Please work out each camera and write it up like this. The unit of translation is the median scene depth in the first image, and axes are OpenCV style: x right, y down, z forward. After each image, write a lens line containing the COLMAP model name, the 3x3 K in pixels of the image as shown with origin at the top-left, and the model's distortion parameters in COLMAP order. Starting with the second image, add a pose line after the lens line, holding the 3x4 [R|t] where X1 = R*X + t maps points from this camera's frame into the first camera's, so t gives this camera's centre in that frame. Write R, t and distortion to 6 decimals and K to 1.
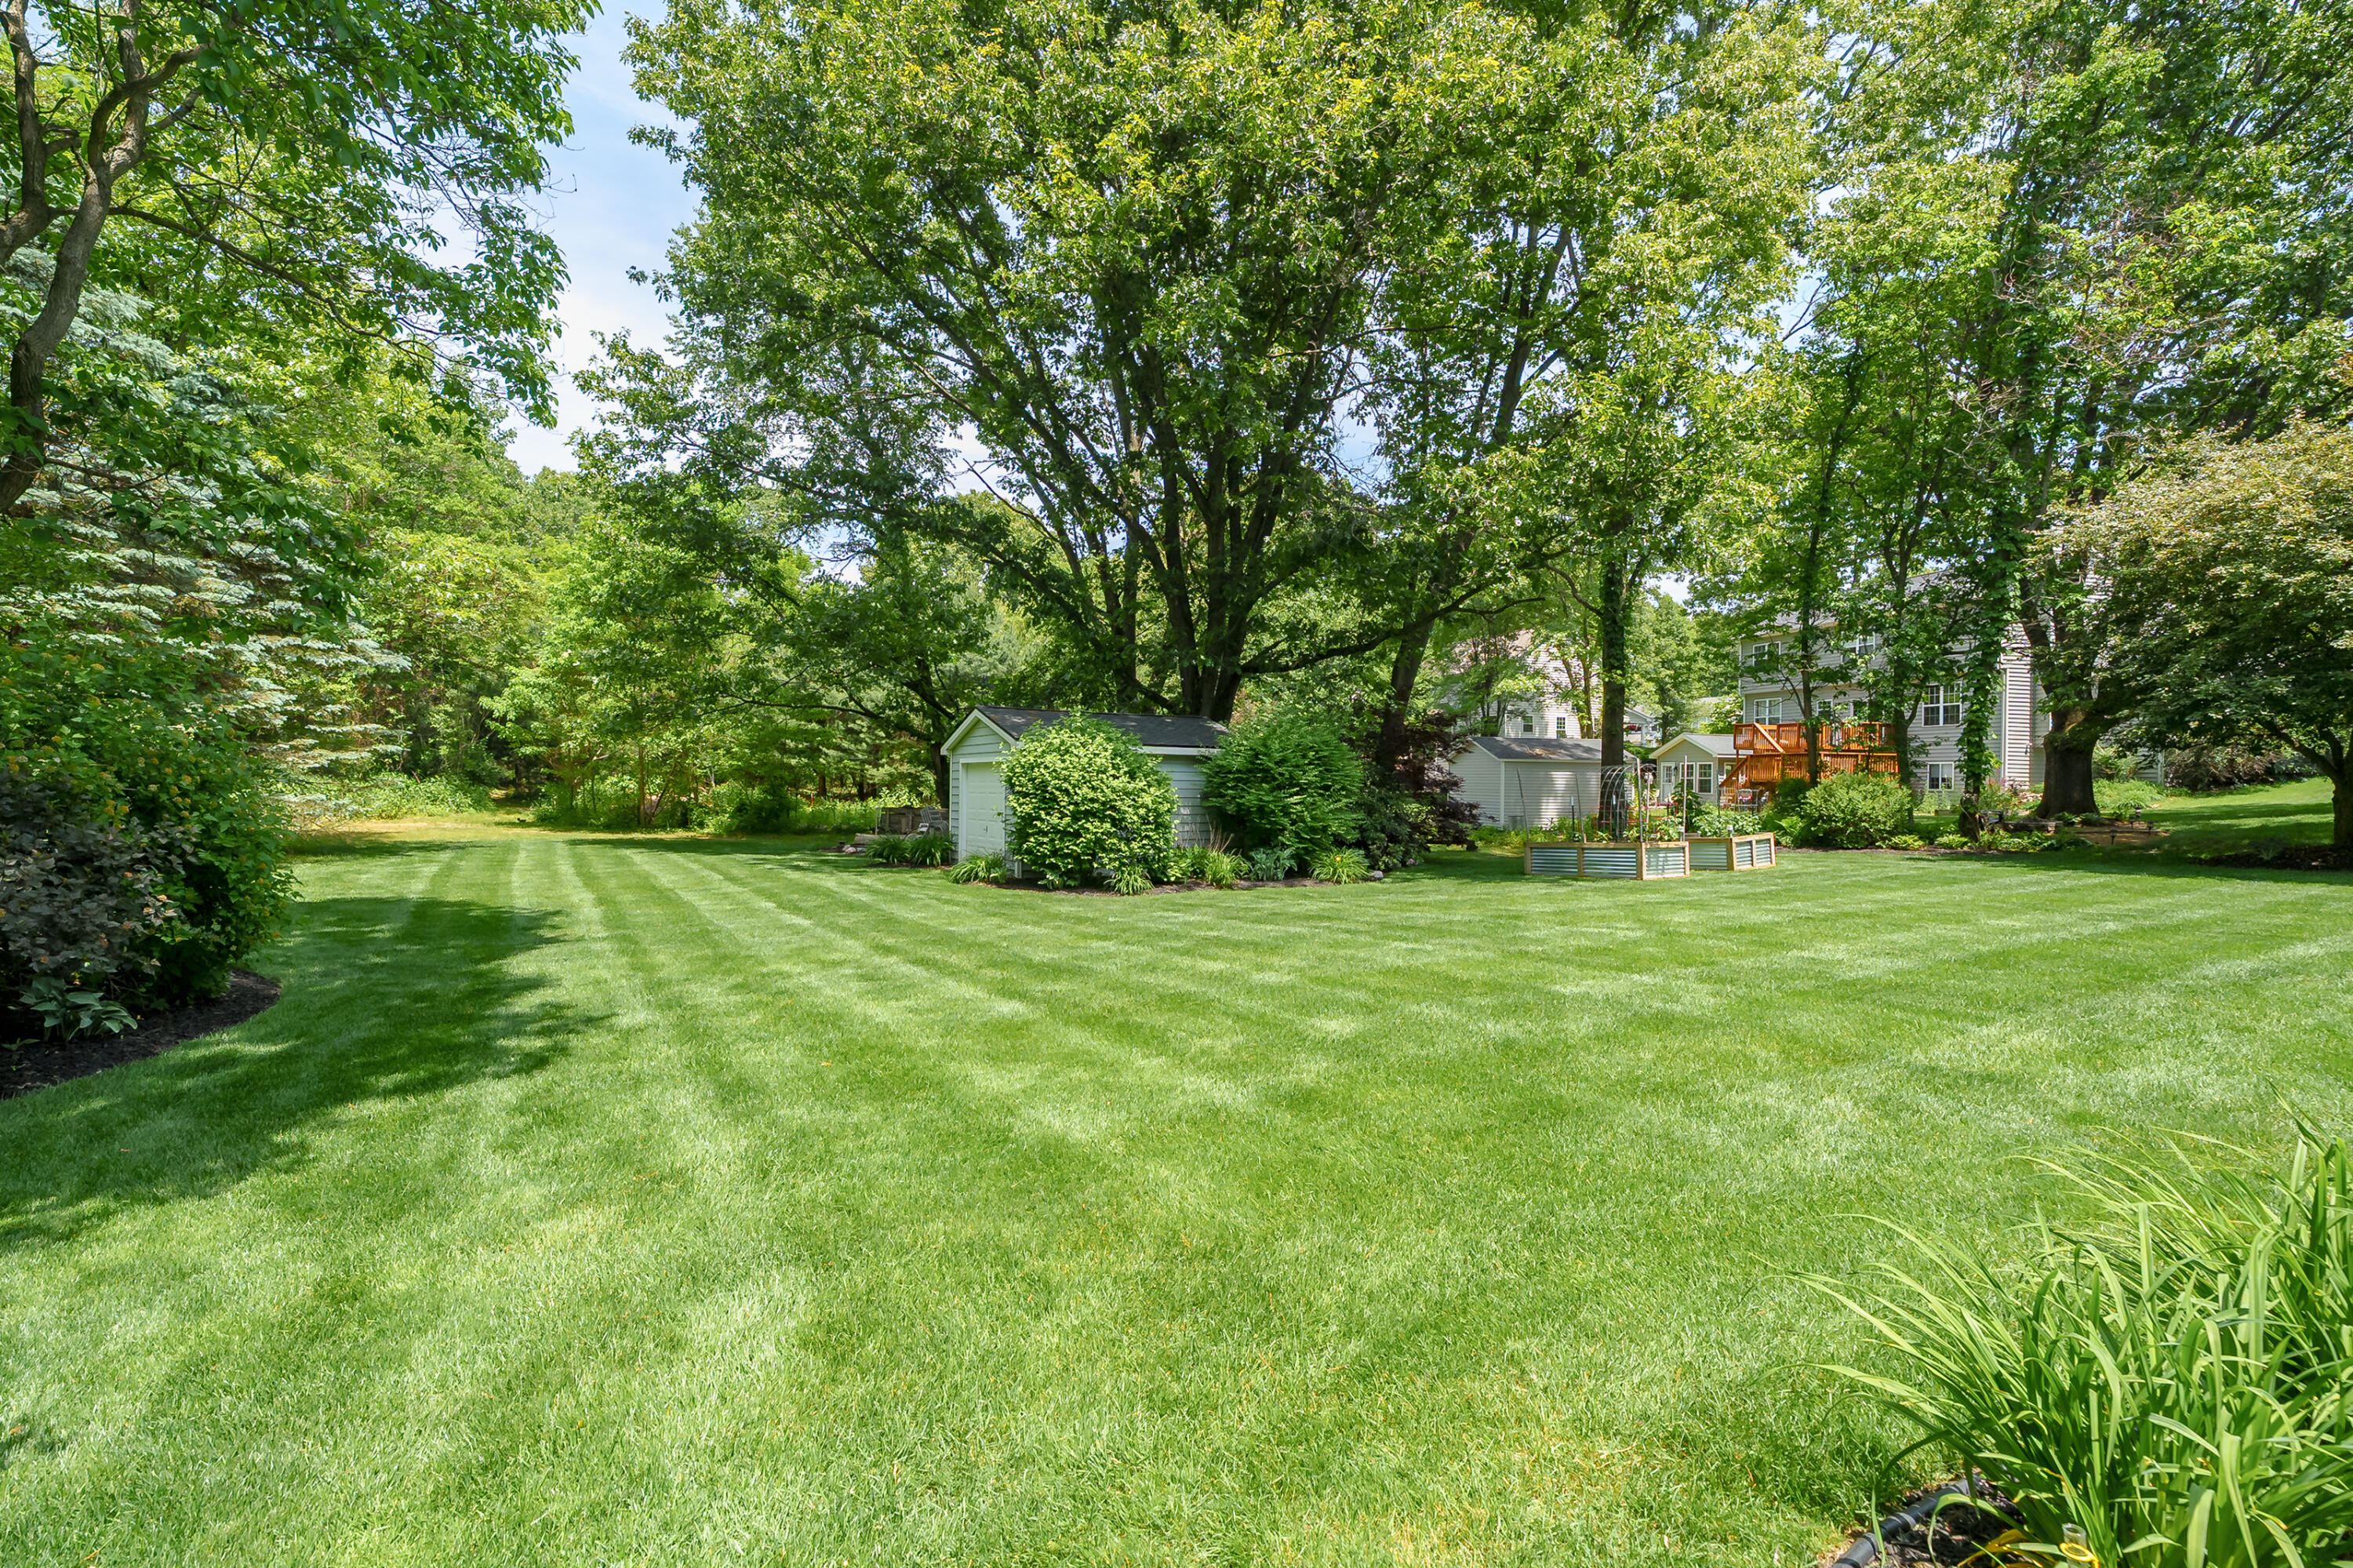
lens RADIAL K [[1053.4, 0, 1176.5], [0, 1053.4, 784.0], [0, 0, 1]] dist [-0.000861, -0.000068]
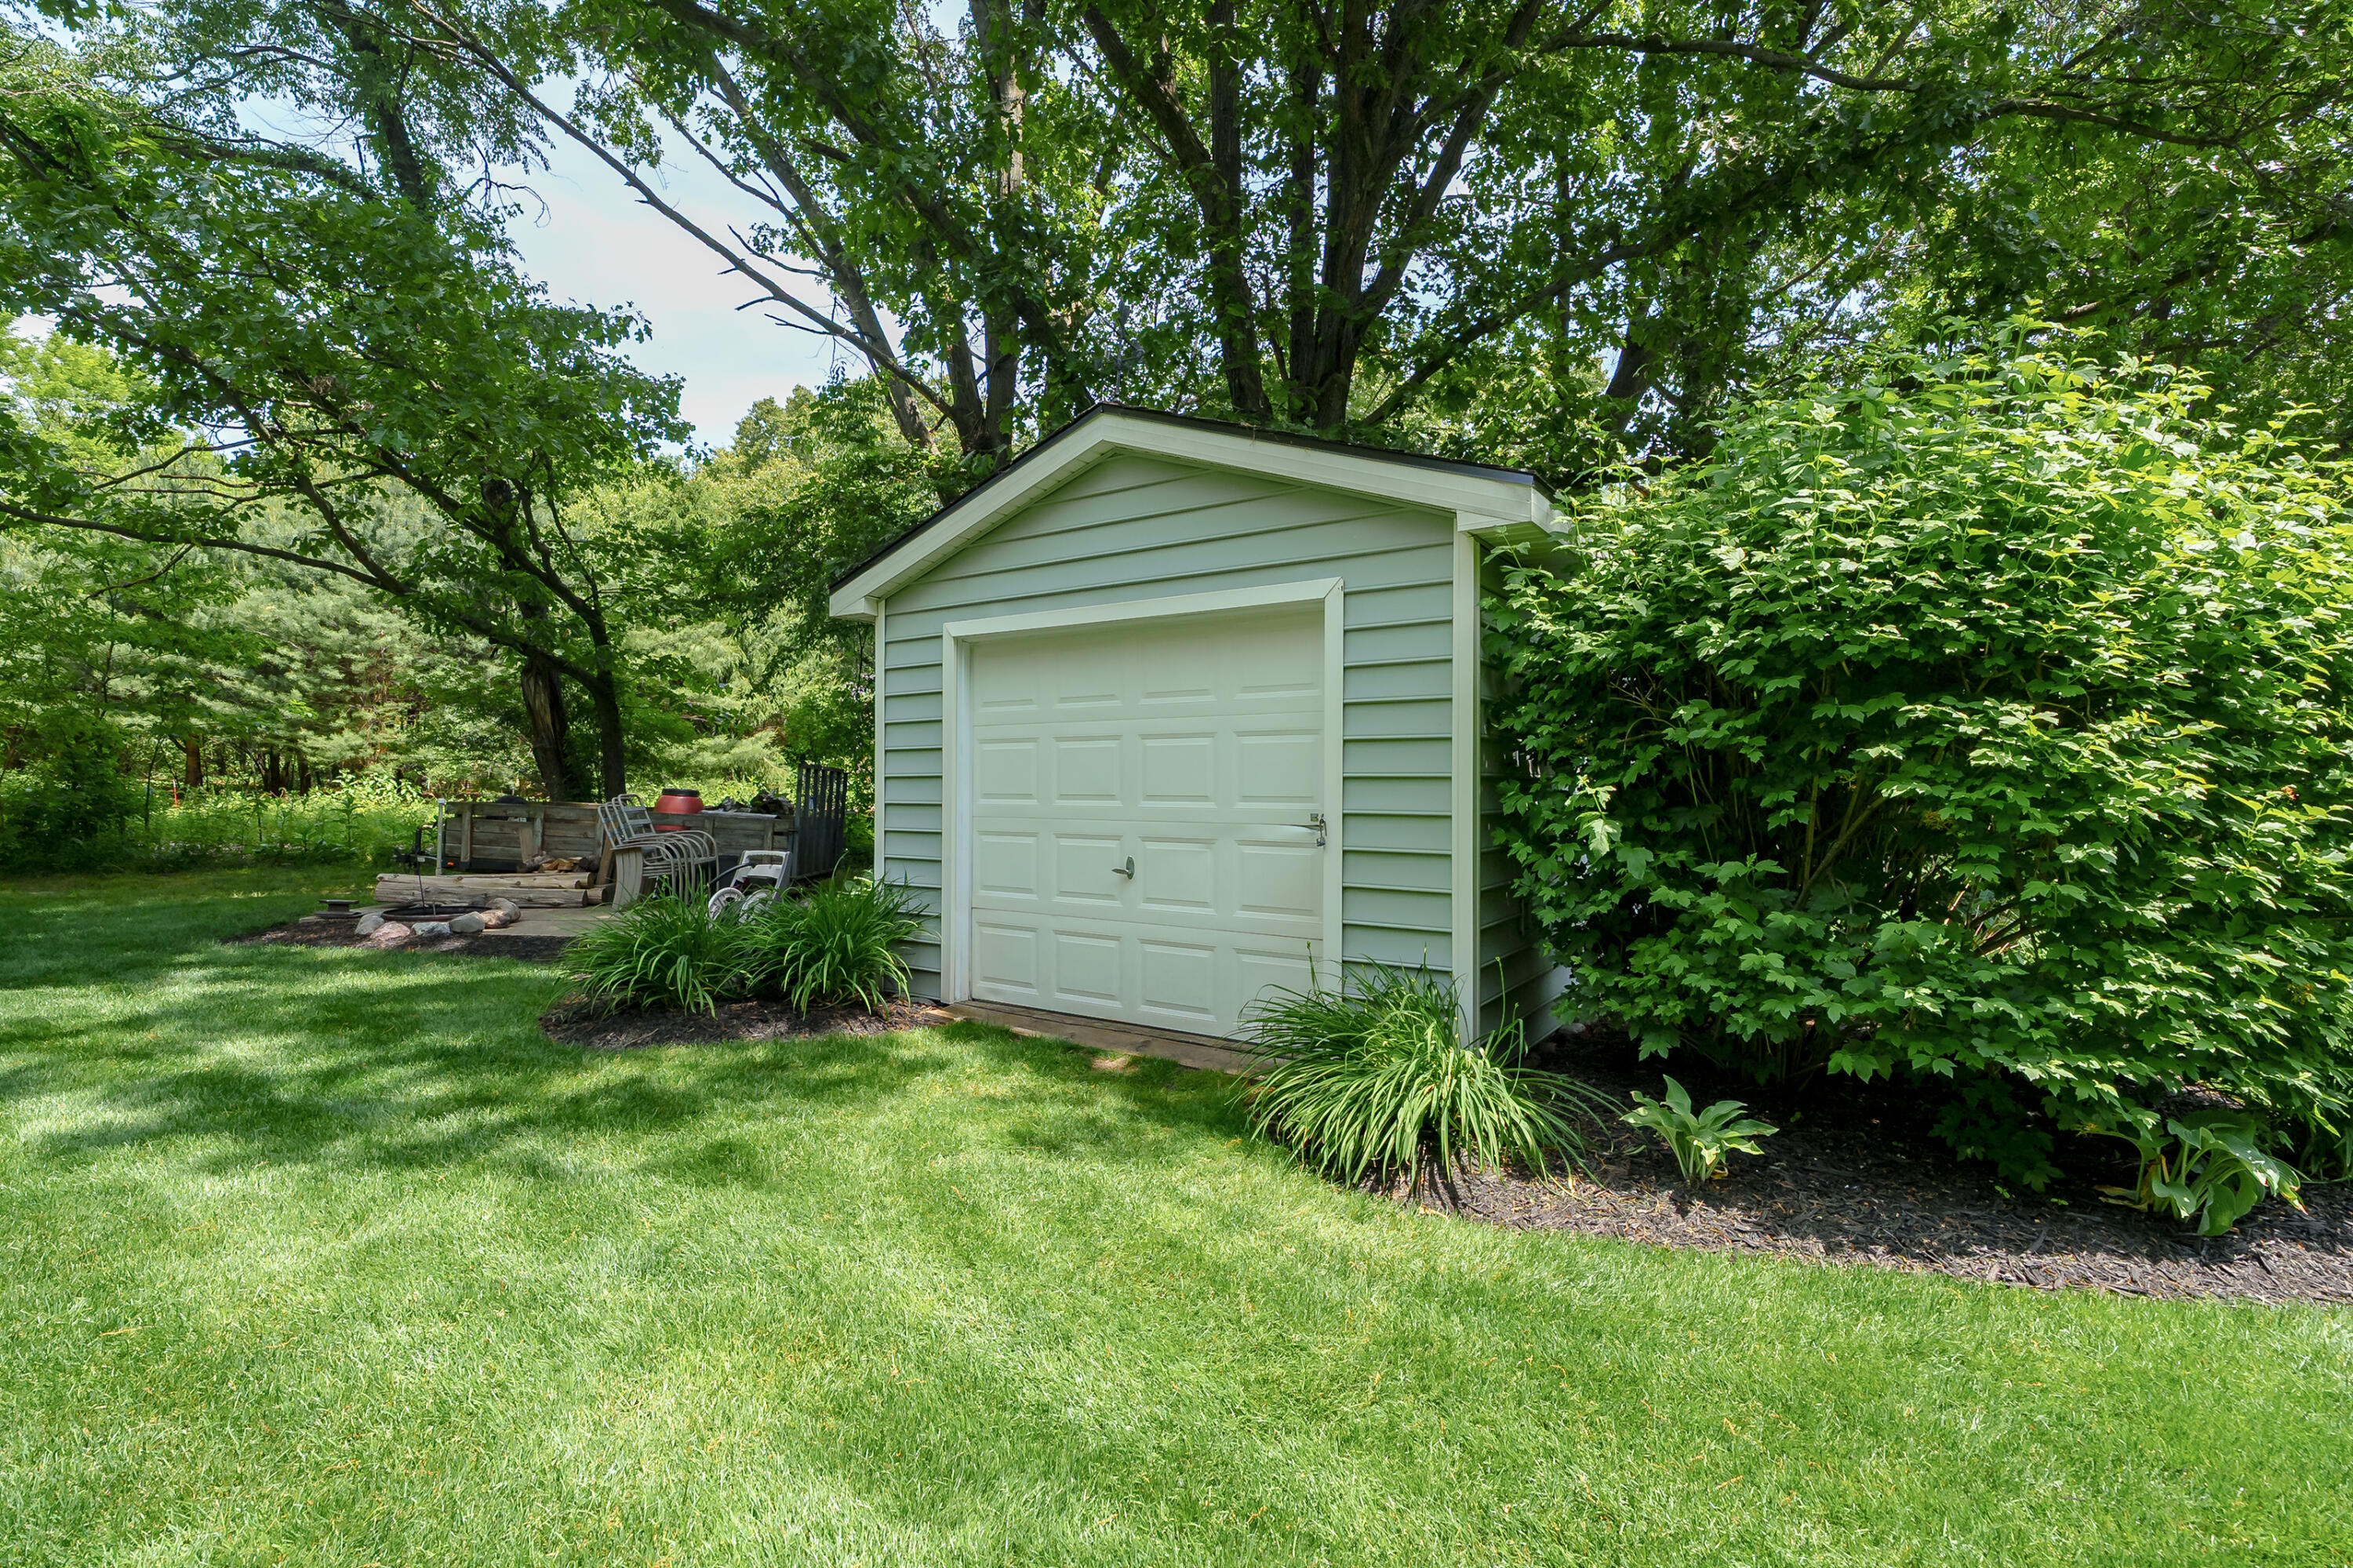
lens RADIAL K [[1053.4, 0, 1176.5], [0, 1053.4, 784.0], [0, 0, 1]] dist [-0.000861, -0.000068]
pose [[0.902998, -0.009241, 0.429546, -0.118766], [0.005734, 0.999939, 0.009458, 0.007871], [-0.429607, -0.006078, 0.902995, 0.307989]]
